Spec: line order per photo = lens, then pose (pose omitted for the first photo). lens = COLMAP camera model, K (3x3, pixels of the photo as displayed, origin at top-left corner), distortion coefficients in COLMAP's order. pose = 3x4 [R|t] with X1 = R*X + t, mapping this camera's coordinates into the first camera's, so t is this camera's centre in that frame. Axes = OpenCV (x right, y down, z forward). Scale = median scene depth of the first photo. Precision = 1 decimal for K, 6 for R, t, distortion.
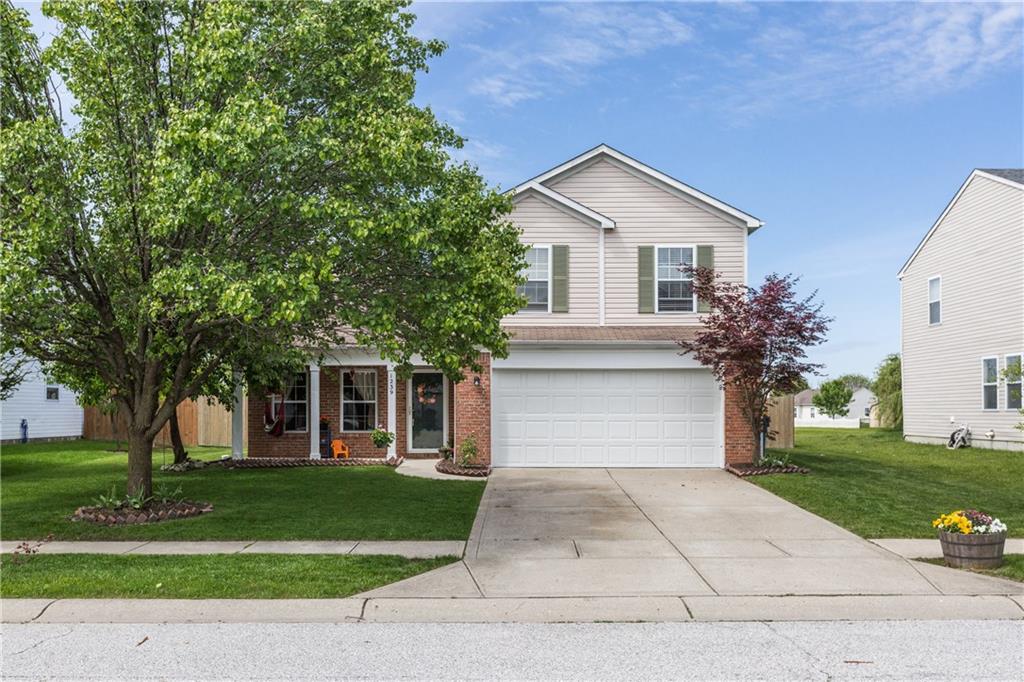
lens RADIAL K [[998.7, 0, 508.2], [0, 998.7, 385.6], [0, 0, 1]] dist [-0.019159, 0.001709]
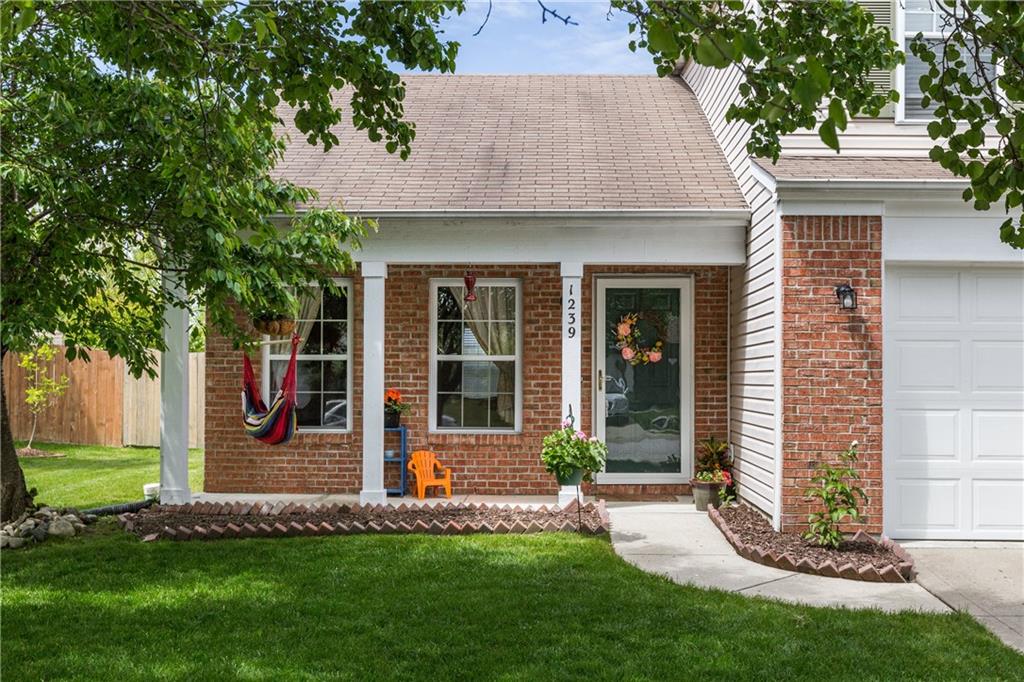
lens RADIAL K [[1153.5, 0, 512.0], [0, 1153.5, 341.0], [0, 0, 1]] dist [-0.013200, -0.003268]
pose [[0.999831, 0.004438, -0.017813, -0.129436], [-0.004619, 0.999938, -0.010126, 0.014358], [0.017767, 0.010207, 0.999790, 0.541288]]
